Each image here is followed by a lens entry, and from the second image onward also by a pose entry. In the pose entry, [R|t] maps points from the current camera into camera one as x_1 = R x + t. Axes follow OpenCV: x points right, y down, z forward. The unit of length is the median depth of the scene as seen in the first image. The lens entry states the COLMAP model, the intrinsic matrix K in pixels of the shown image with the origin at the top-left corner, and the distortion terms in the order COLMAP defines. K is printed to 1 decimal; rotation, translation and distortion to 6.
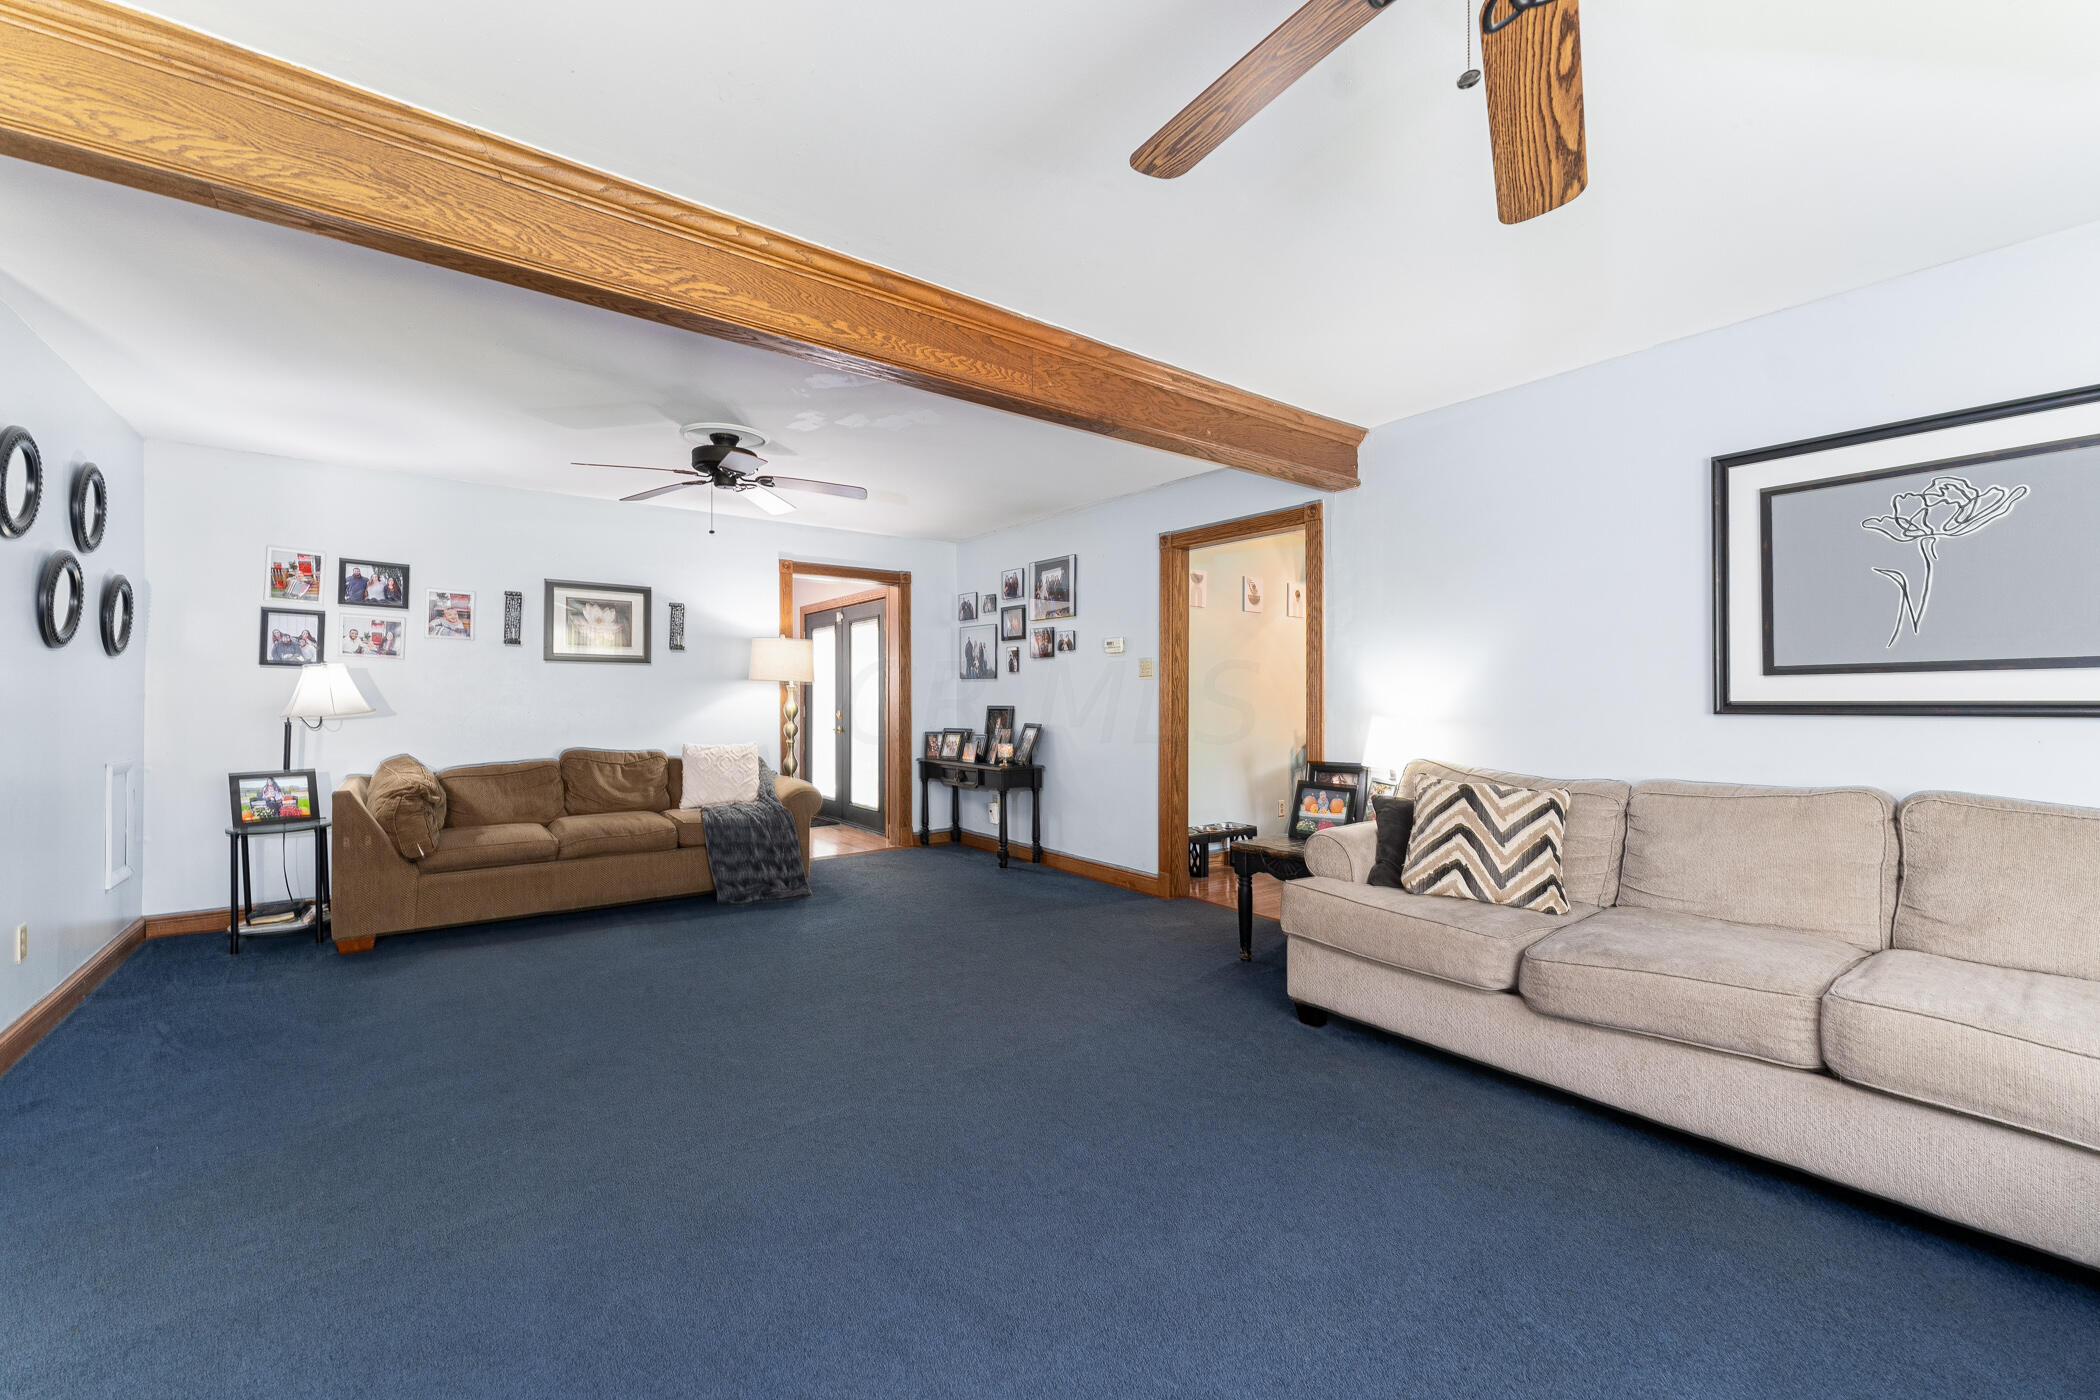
lens RADIAL K [[842.2, 0, 1044.1], [0, 842.2, 699.4], [0, 0, 1]] dist [0.001097, -0.000393]
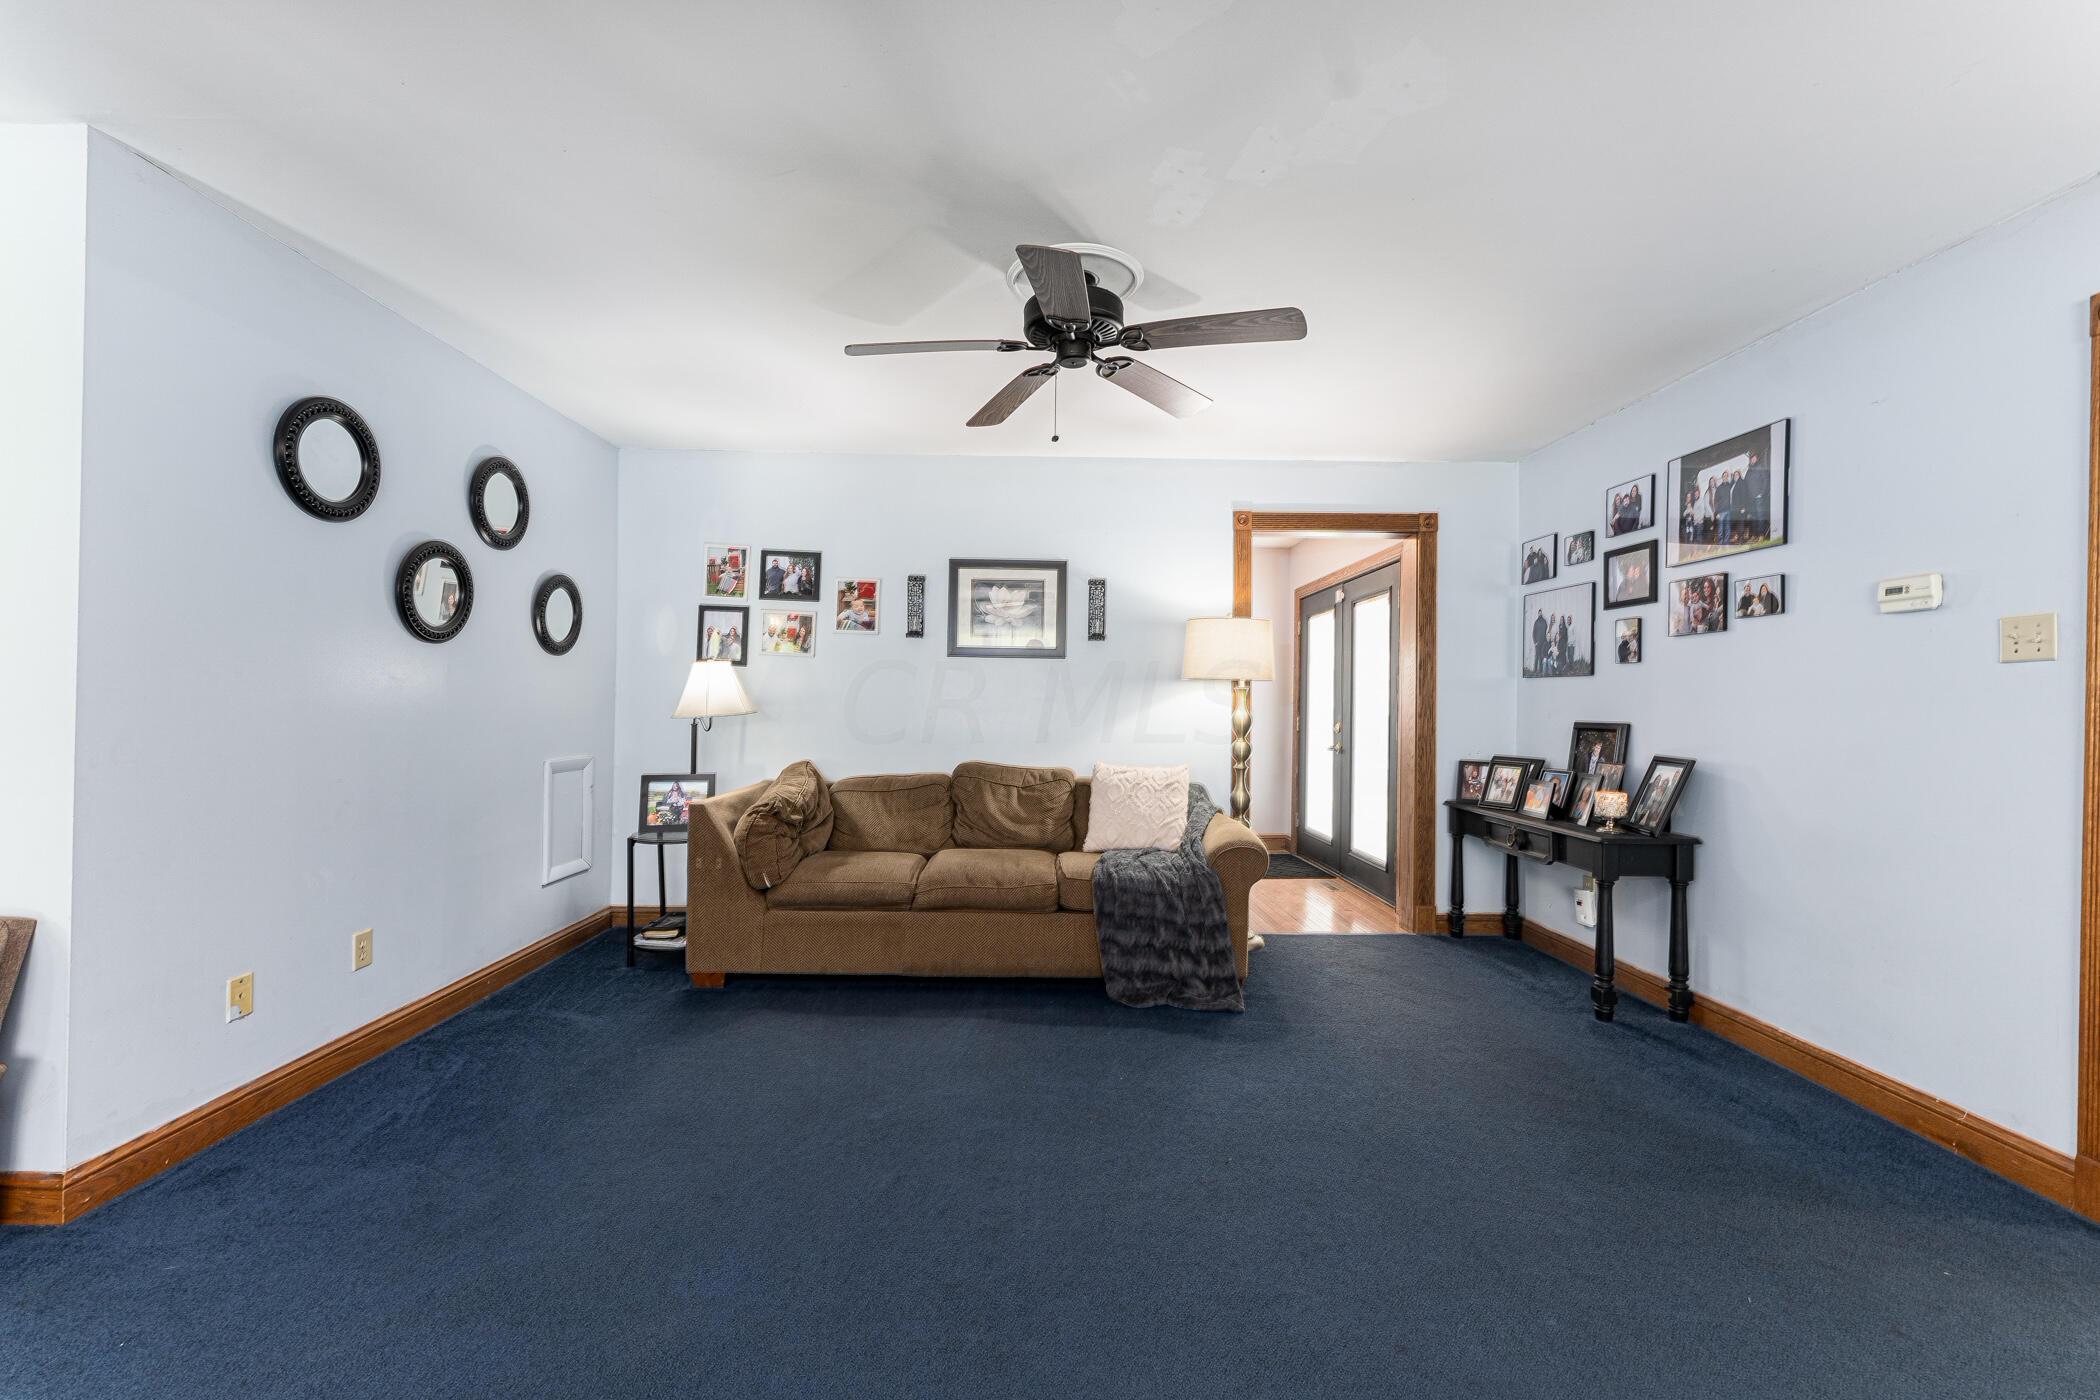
lens RADIAL K [[842.2, 0, 1040.2], [0, 842.2, 702.7], [0, 0, 1]] dist [0.001097, -0.000393]
pose [[0.803689, 0.009245, -0.594978, -0.022332], [-0.013040, 0.999913, -0.002076, 0.001319], [0.594907, 0.009427, 0.803739, 0.398374]]
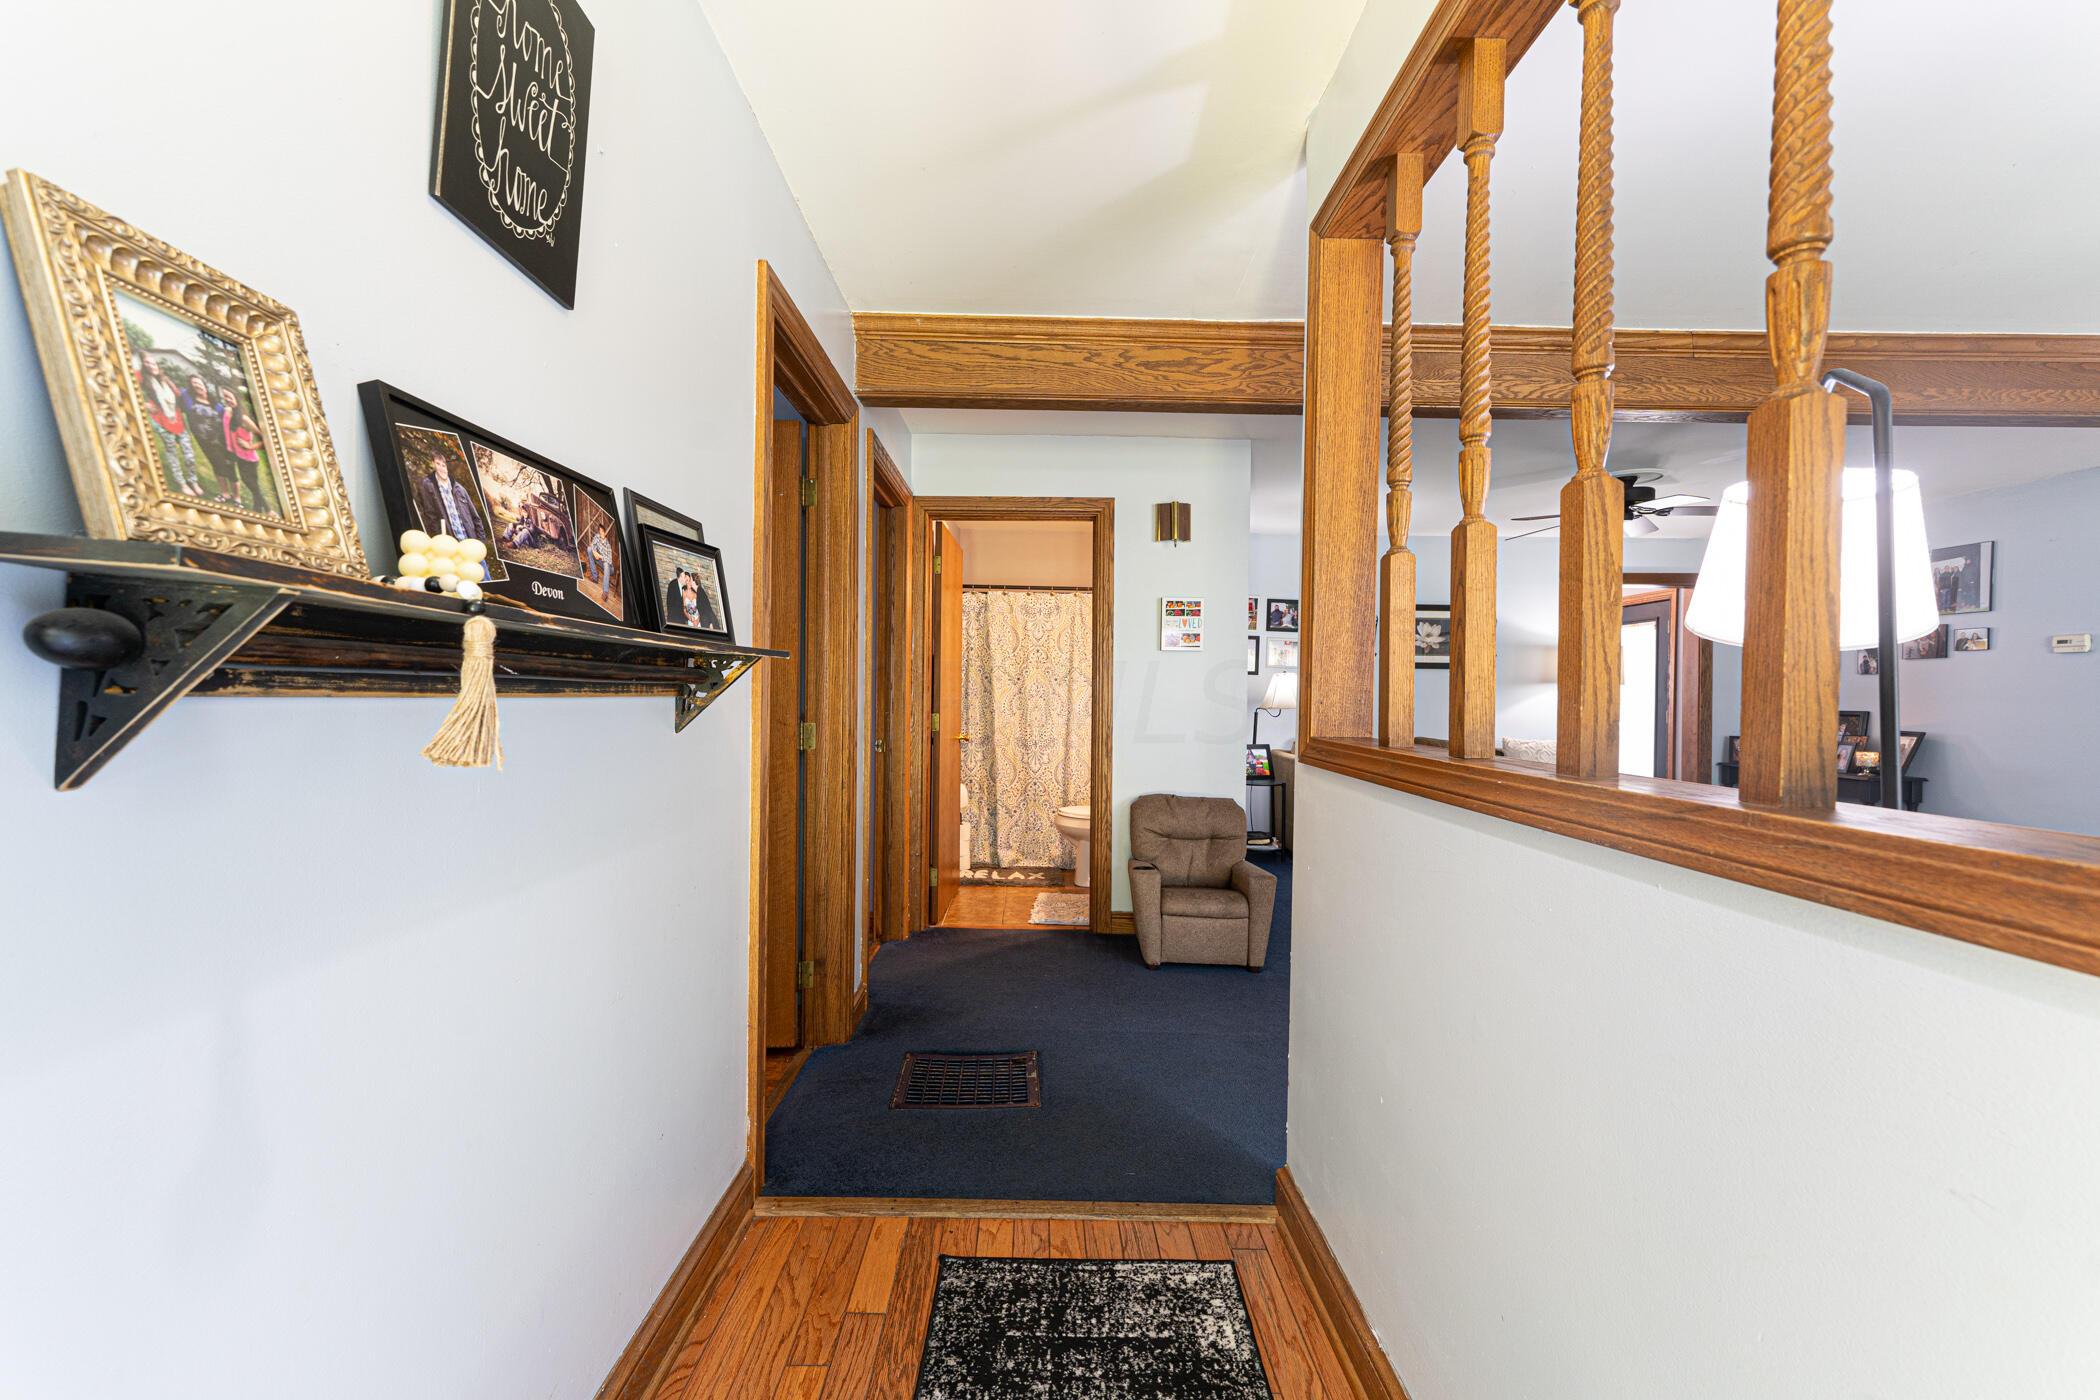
lens RADIAL K [[842.2, 0, 1034.9], [0, 842.2, 705.8], [0, 0, 1]] dist [0.001097, -0.000393]
pose [[0.795230, 0.017415, -0.606058, -0.256235], [-0.011450, 0.999841, 0.013706, 0.000358], [0.606200, -0.003960, 0.795303, -0.358547]]
